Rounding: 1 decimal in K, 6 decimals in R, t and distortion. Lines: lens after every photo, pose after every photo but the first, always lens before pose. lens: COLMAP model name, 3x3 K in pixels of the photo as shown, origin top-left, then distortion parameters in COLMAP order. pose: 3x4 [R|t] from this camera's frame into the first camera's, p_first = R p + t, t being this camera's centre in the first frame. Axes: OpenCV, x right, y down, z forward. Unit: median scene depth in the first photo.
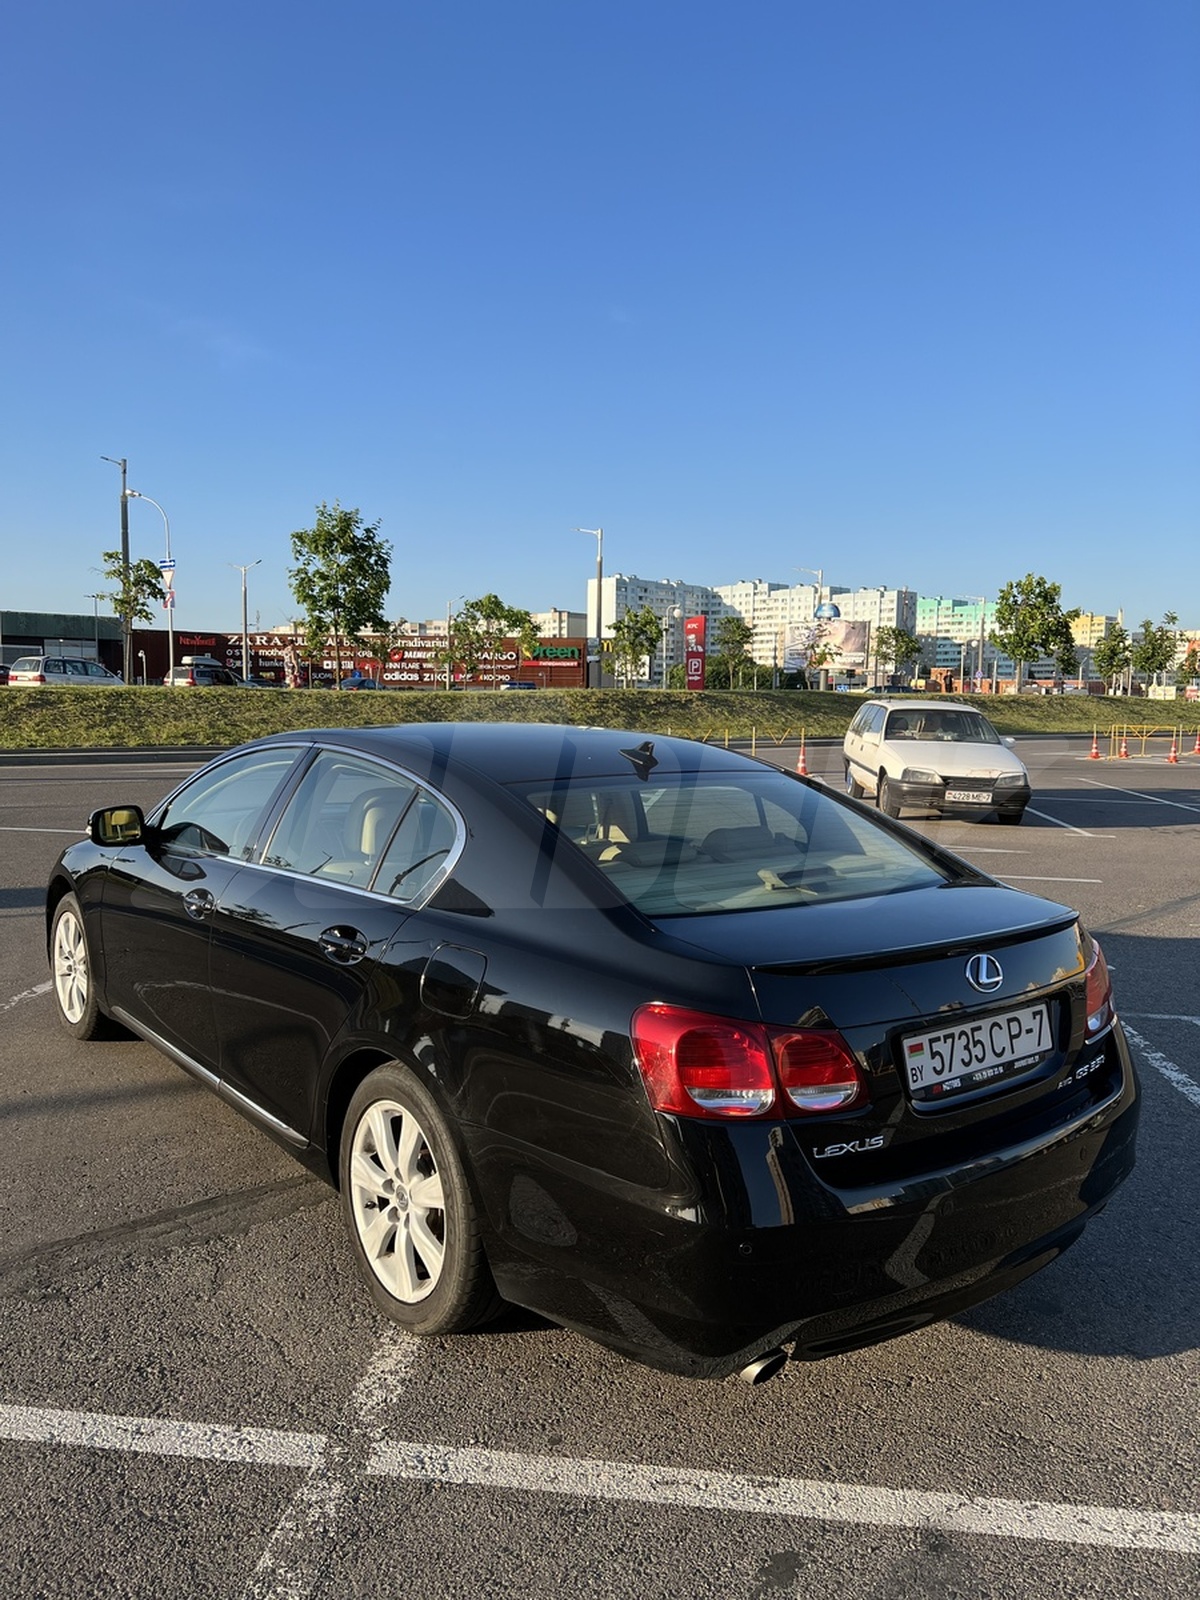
lens RADIAL K [[1195.8, 0, 591.6], [0, 1195.8, 807.9], [0, 0, 1]] dist [0.077202, -0.085309]
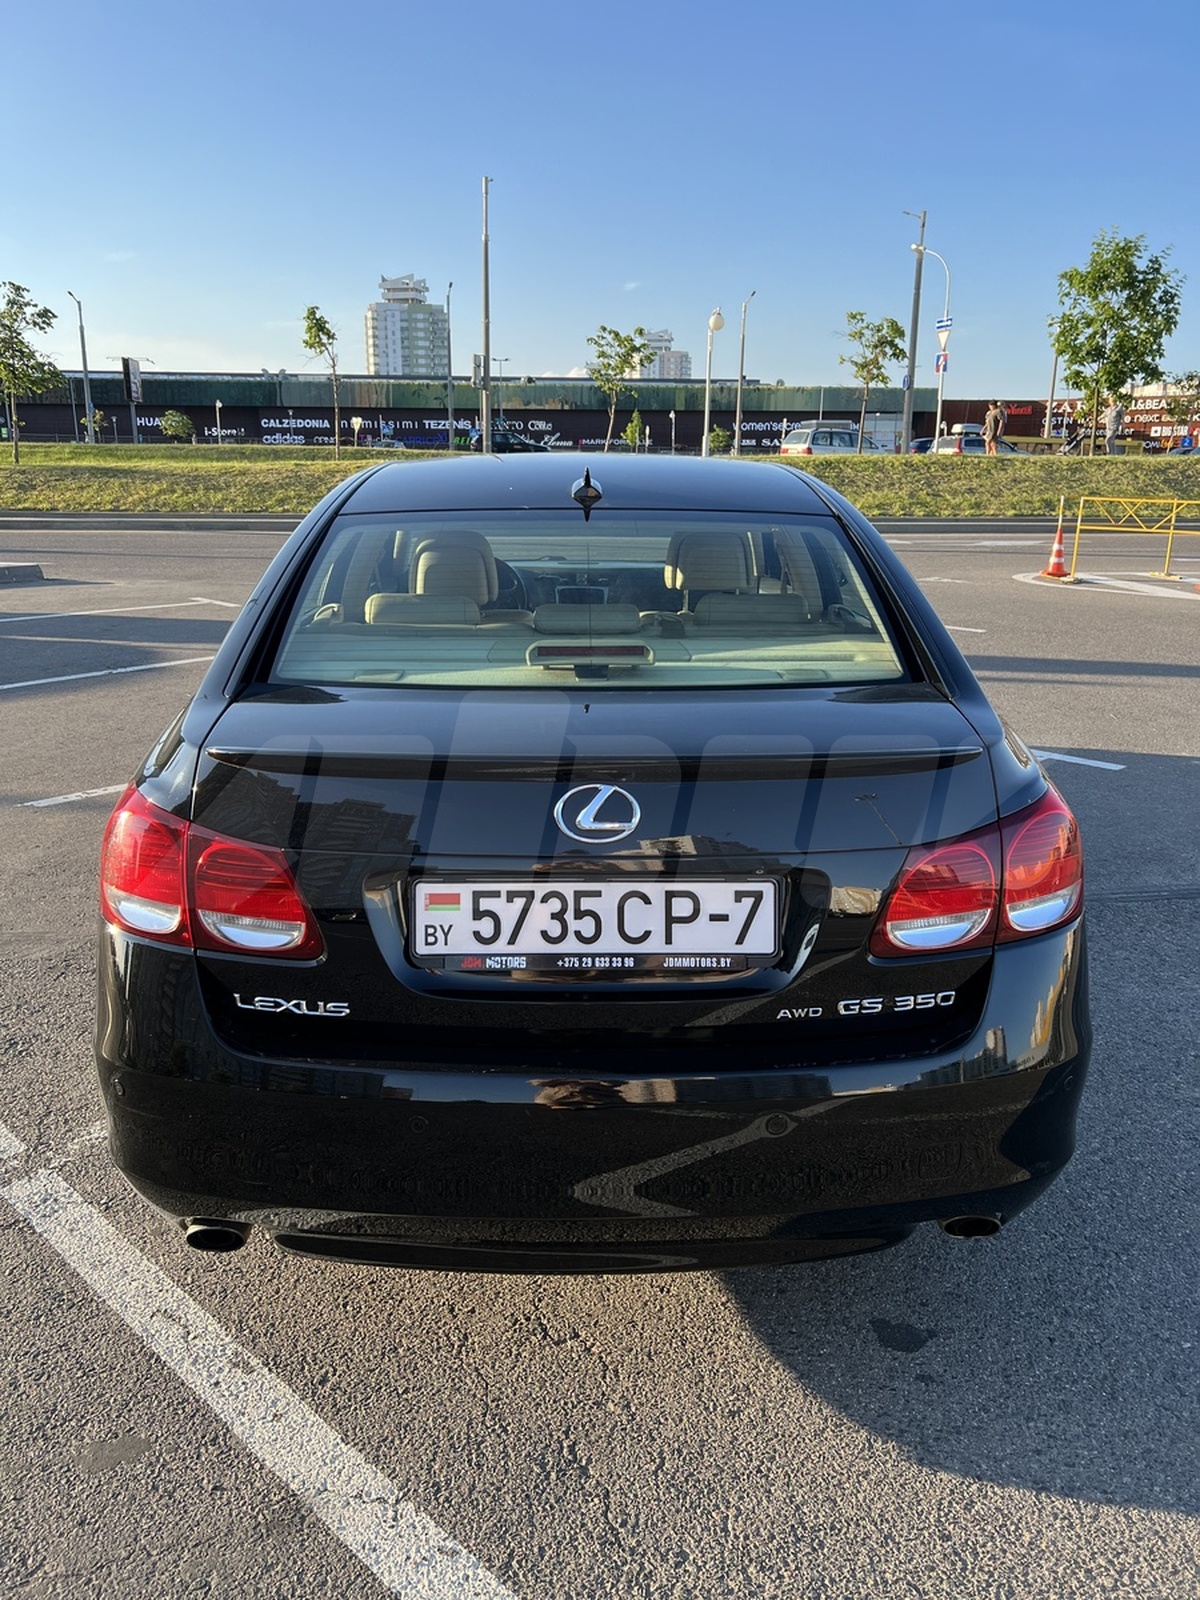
lens RADIAL K [[1195.8, 0, 591.6], [0, 1195.8, 807.9], [0, 0, 1]] dist [0.077202, -0.085309]
pose [[0.801819, 0.159490, -0.575890, 0.668492], [-0.054178, 0.979158, 0.195740, 0.009592], [0.595106, -0.125747, 0.793748, 0.476223]]
